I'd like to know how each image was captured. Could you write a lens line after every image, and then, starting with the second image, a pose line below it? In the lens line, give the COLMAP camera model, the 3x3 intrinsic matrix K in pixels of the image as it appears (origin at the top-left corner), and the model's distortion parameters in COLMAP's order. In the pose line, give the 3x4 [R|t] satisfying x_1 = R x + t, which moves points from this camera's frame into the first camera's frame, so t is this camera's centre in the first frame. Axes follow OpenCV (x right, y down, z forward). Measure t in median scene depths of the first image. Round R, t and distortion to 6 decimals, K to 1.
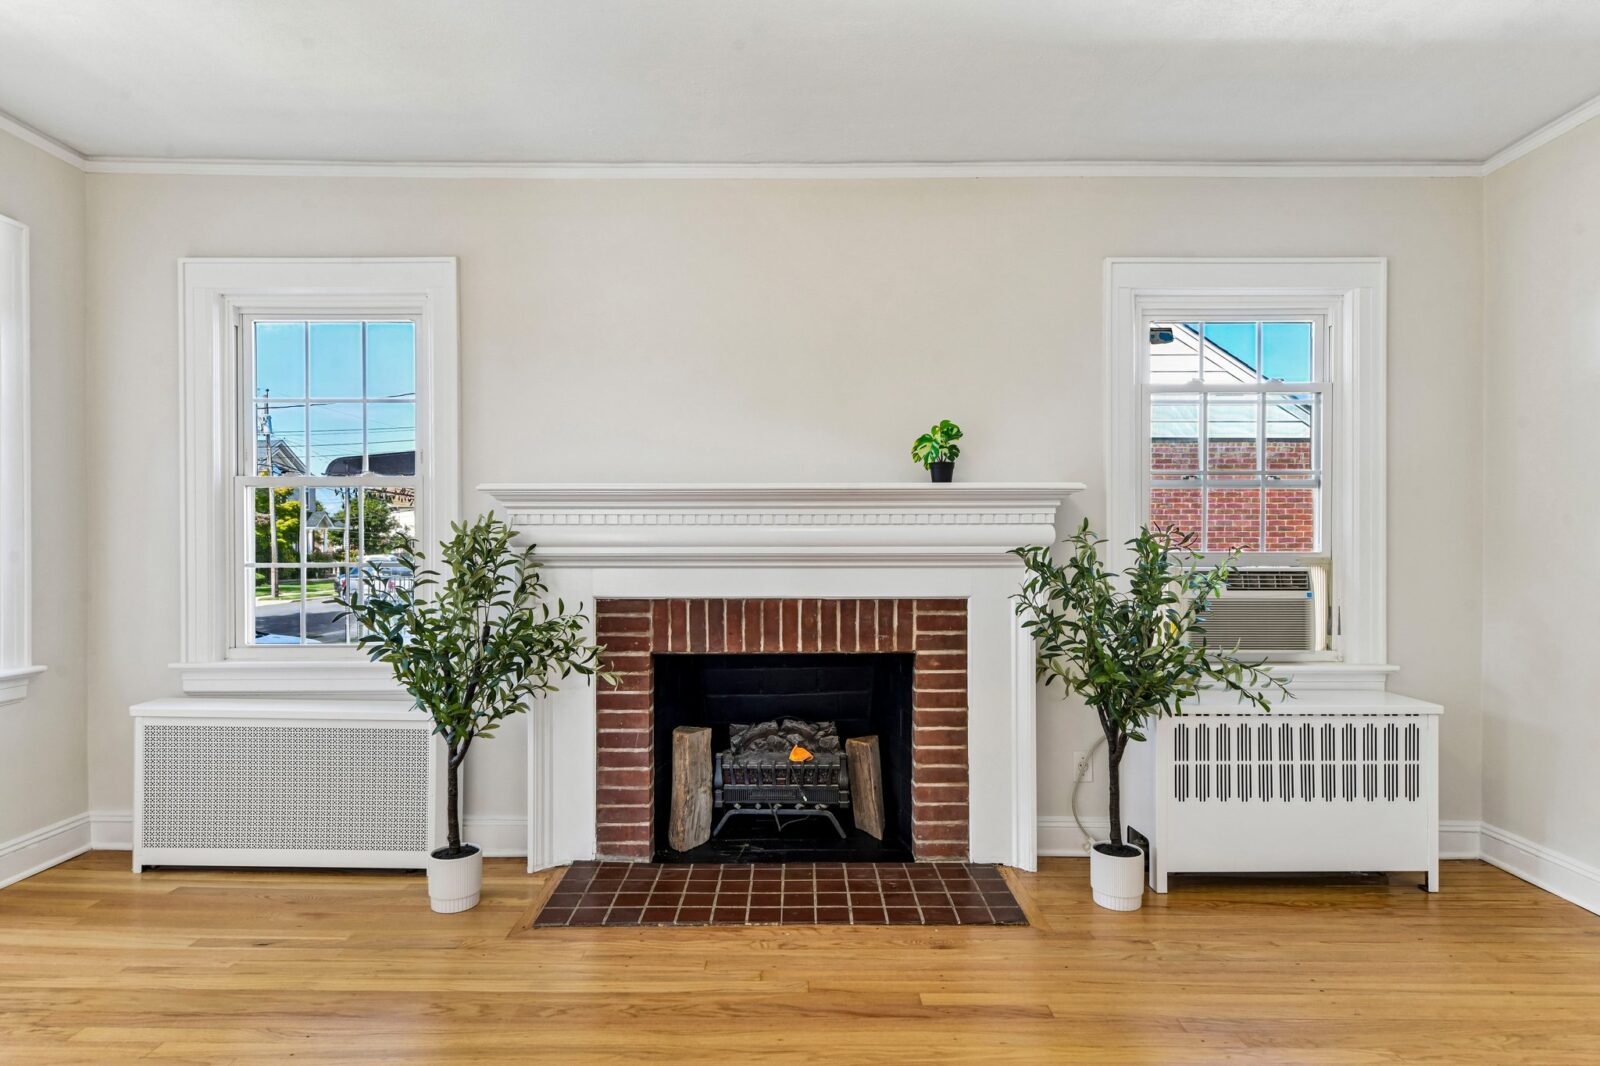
lens RADIAL K [[855.5, 0, 799.4], [0, 855.5, 544.7], [0, 0, 1]] dist [0.010038, -0.005387]
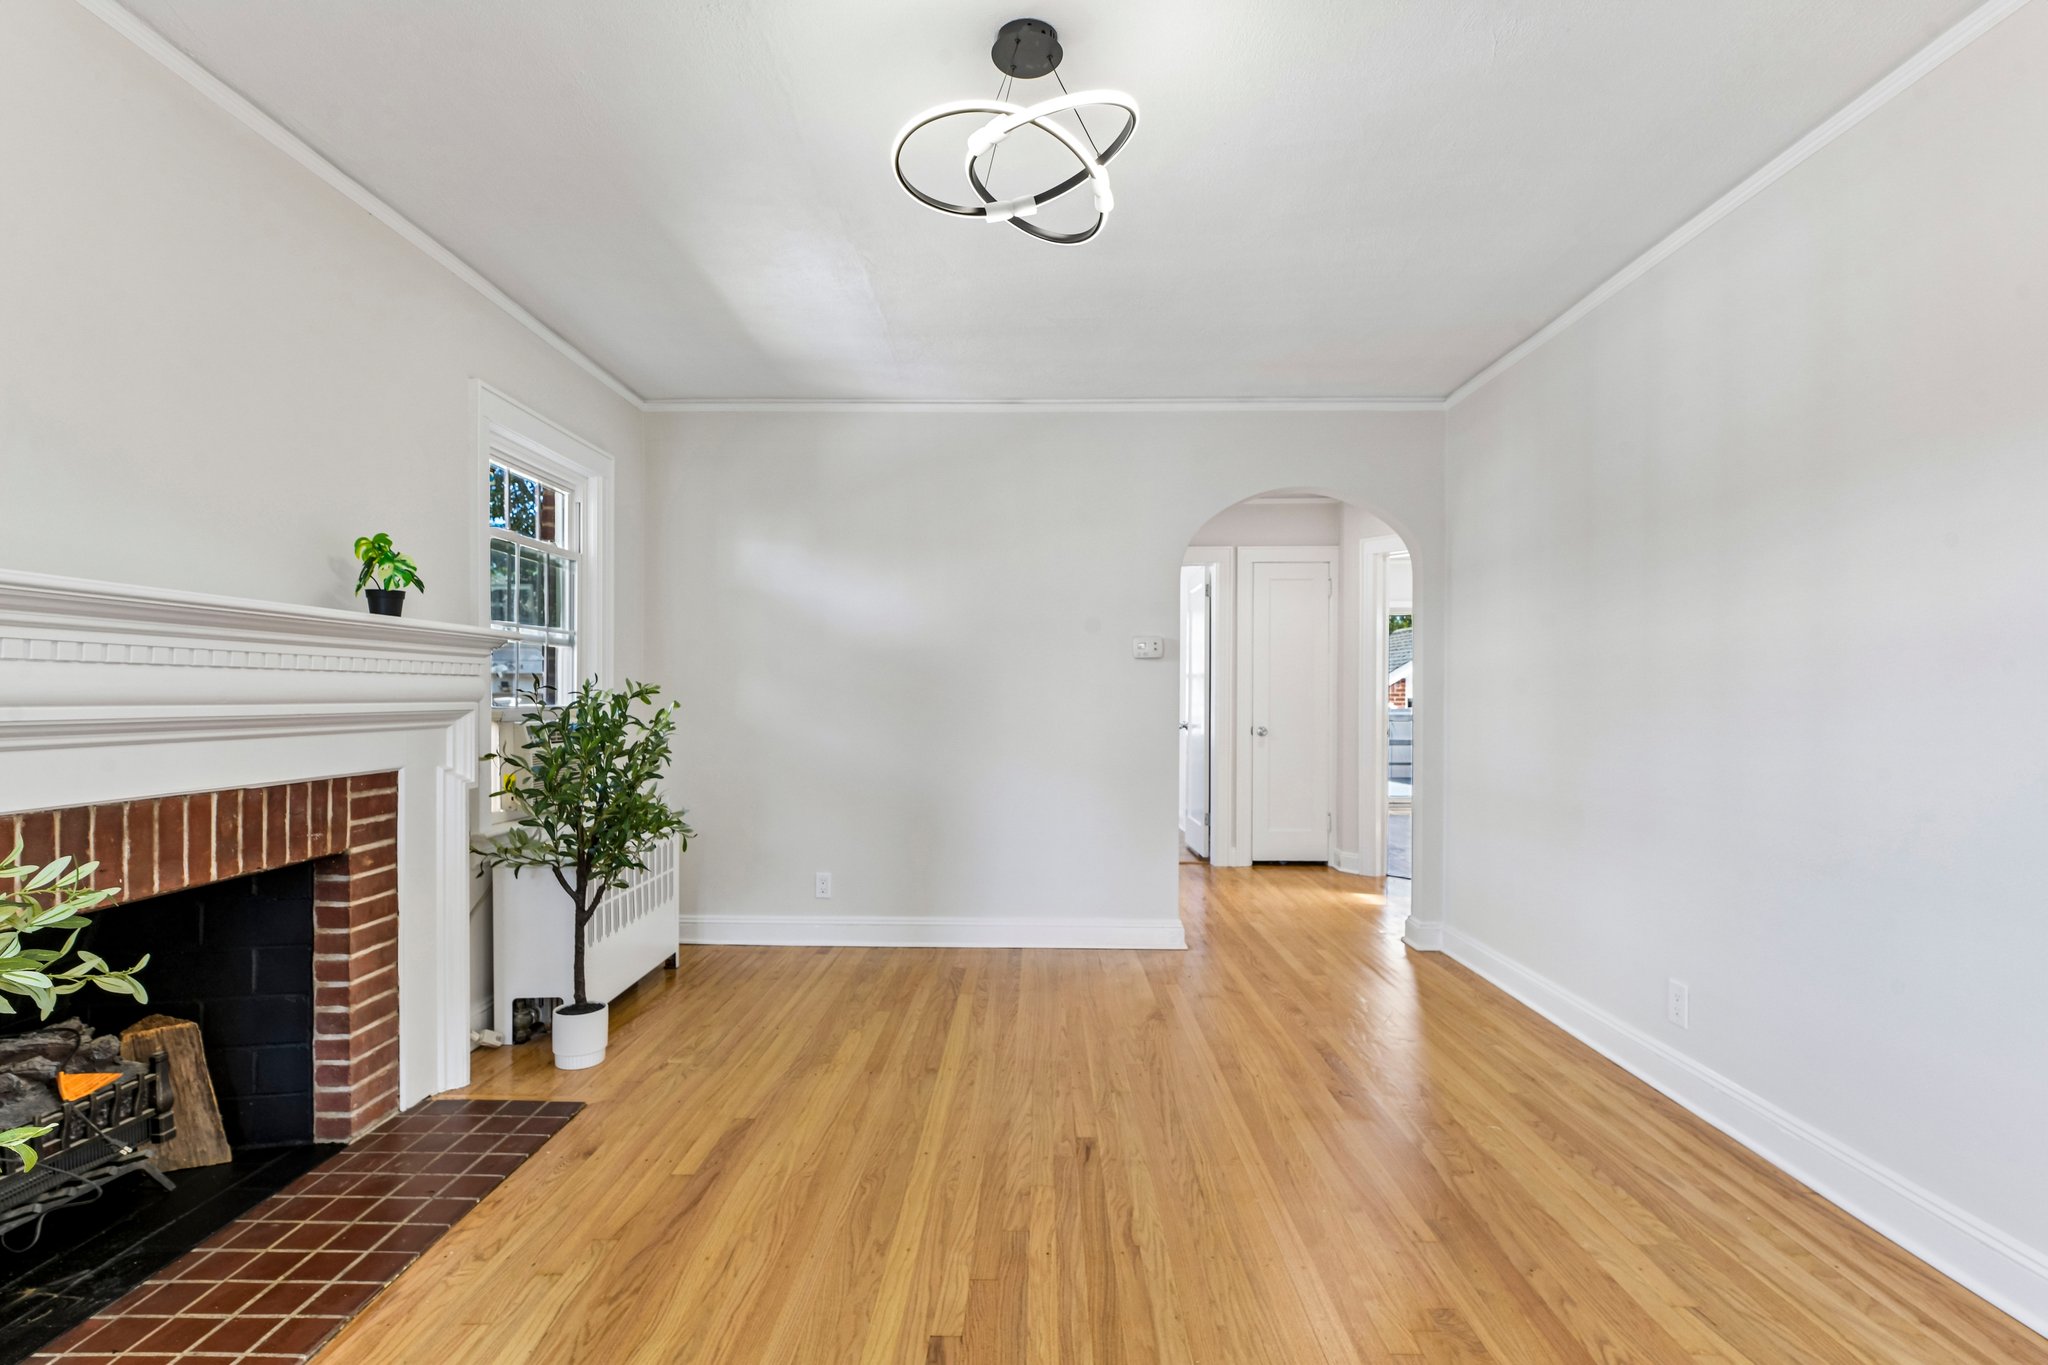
lens RADIAL K [[975.4, 0, 1022.8], [0, 975.4, 701.0], [0, 0, 1]] dist [0.010183, -0.006231]
pose [[0.011582, -0.003424, 0.999927, -0.673308], [-0.003672, 0.999987, 0.003467, -0.004208], [-0.999926, -0.003712, 0.011569, 0.430148]]
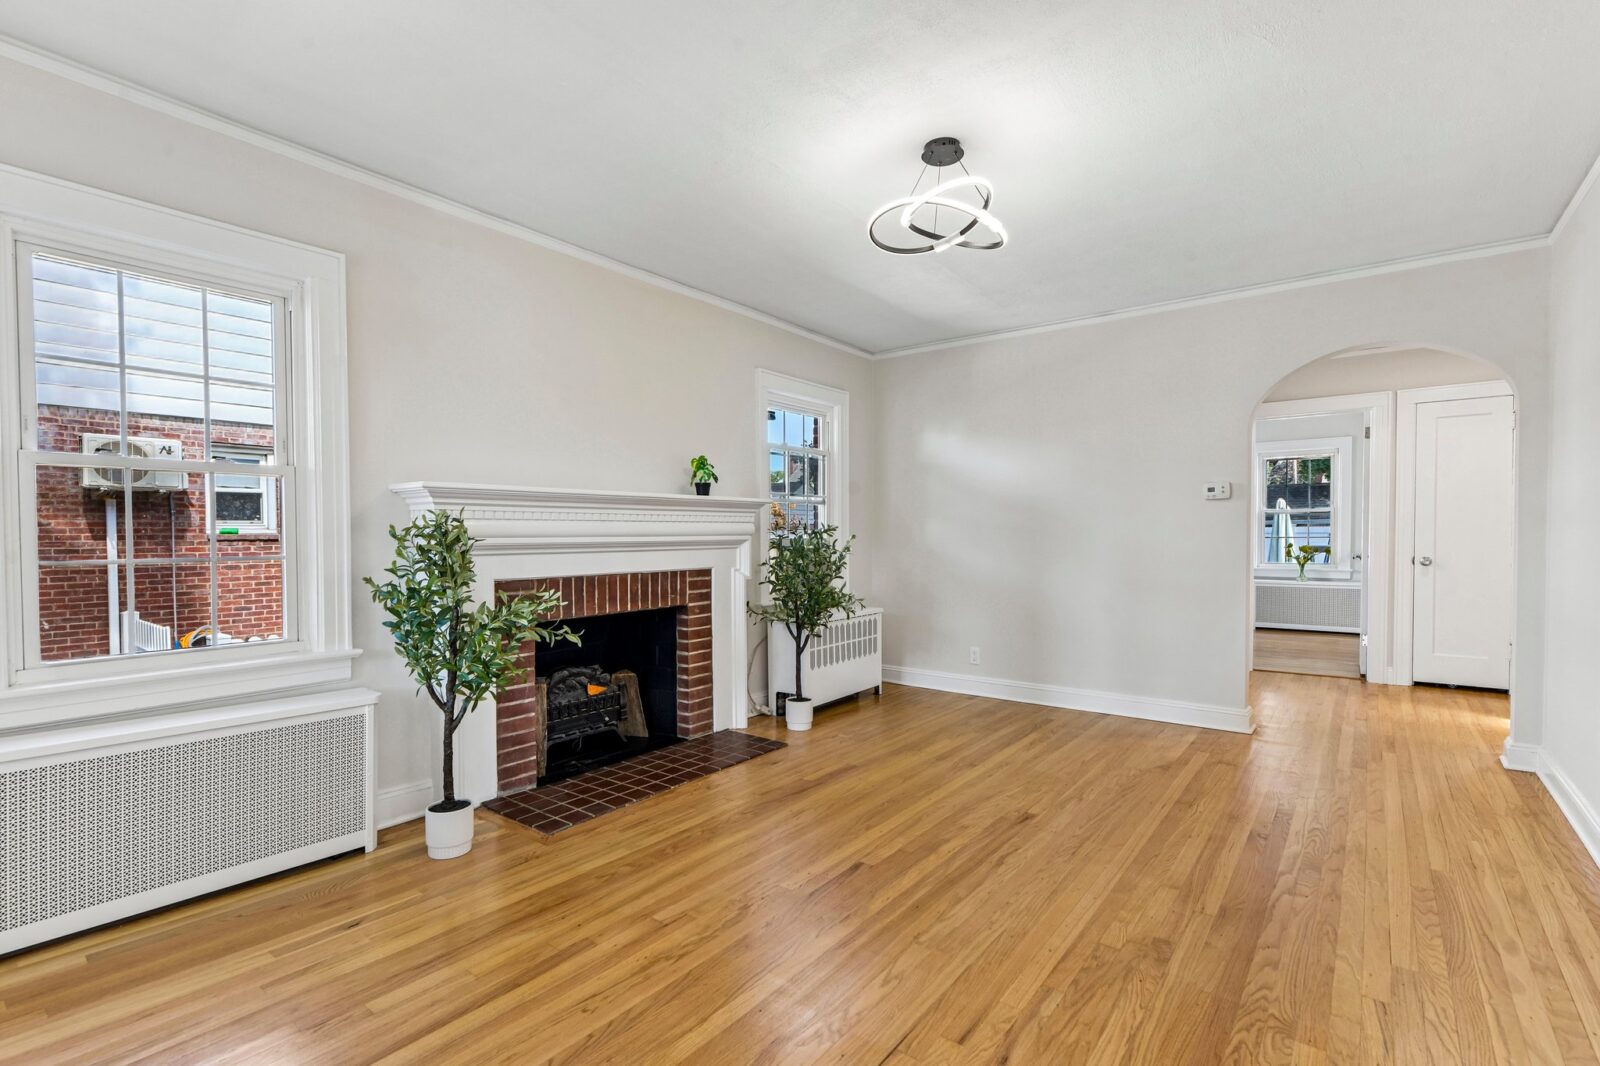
lens RADIAL K [[744.6, 0, 797.3], [0, 744.6, 547.1], [0, 0, 1]] dist [0.010463, -0.006400]
pose [[0.605598, -0.016284, 0.795604, -0.812050], [0.003532, 0.999836, 0.017776, -0.001239], [-0.795763, -0.007955, 0.605556, 0.030542]]
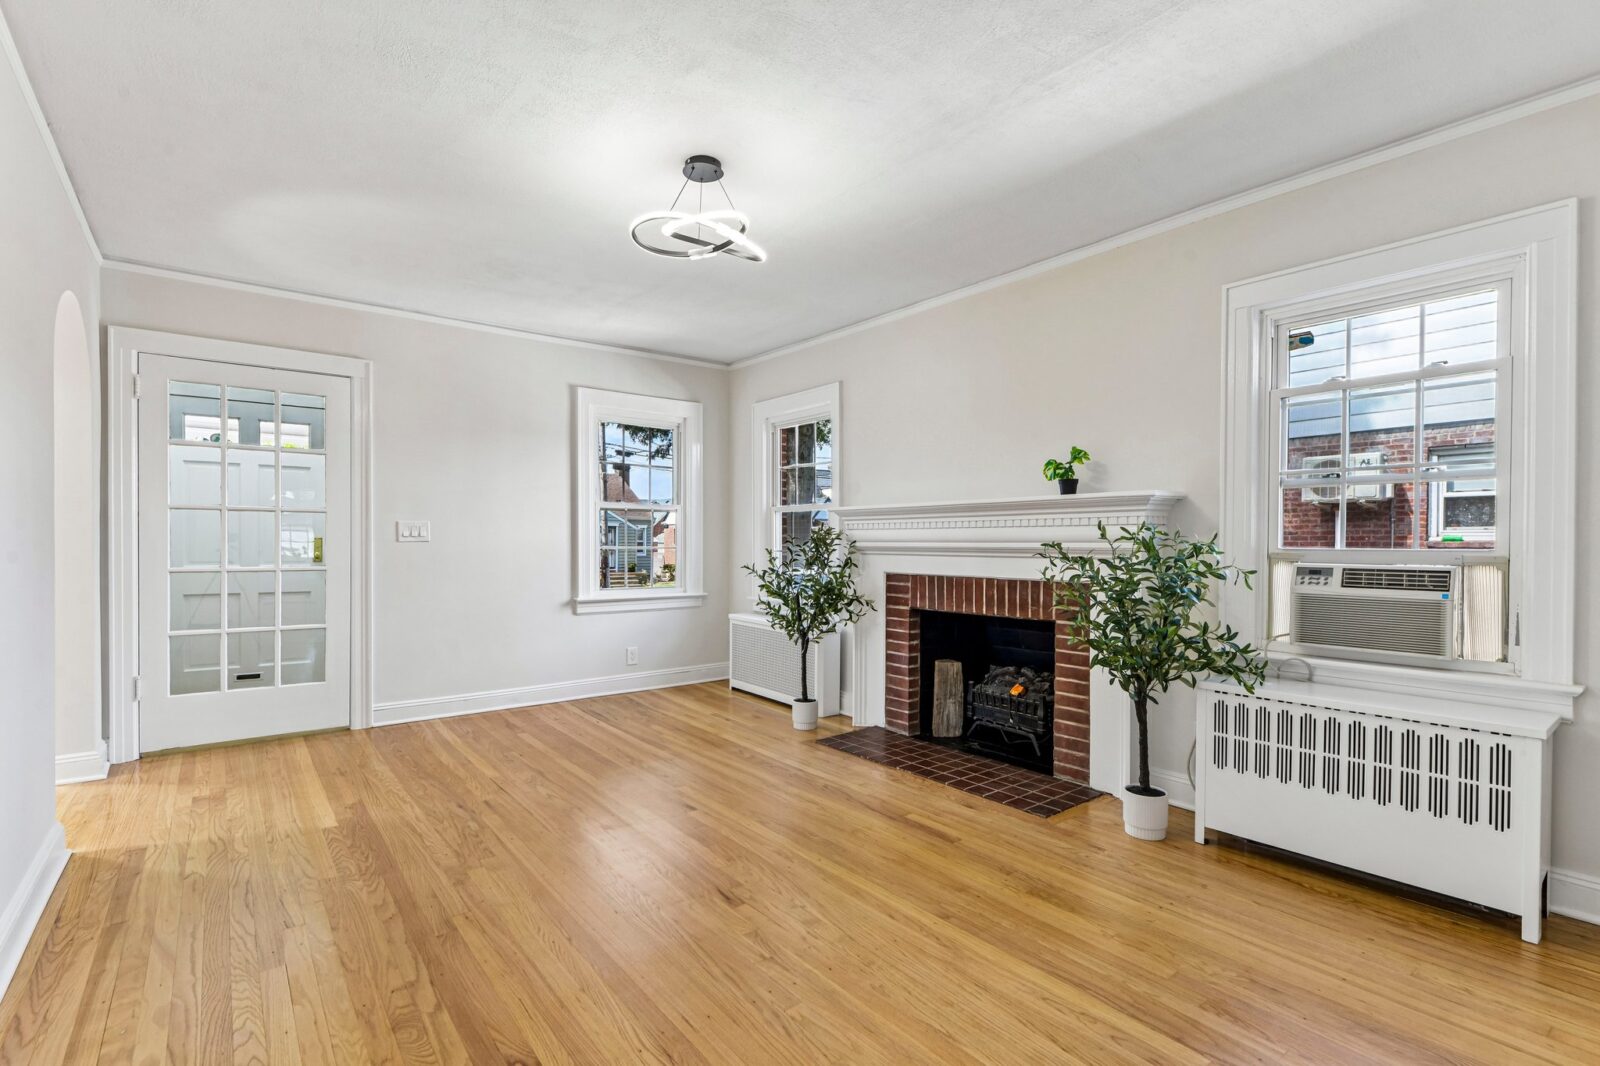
lens RADIAL K [[744.6, 0, 797.3], [0, 744.6, 547.1], [0, 0, 1]] dist [0.010463, -0.006400]
pose [[0.618463, 0.007705, -0.785776, 0.805523], [-0.003587, 0.999969, 0.006982, 0.002677], [0.785805, -0.001500, 0.618472, -0.042100]]
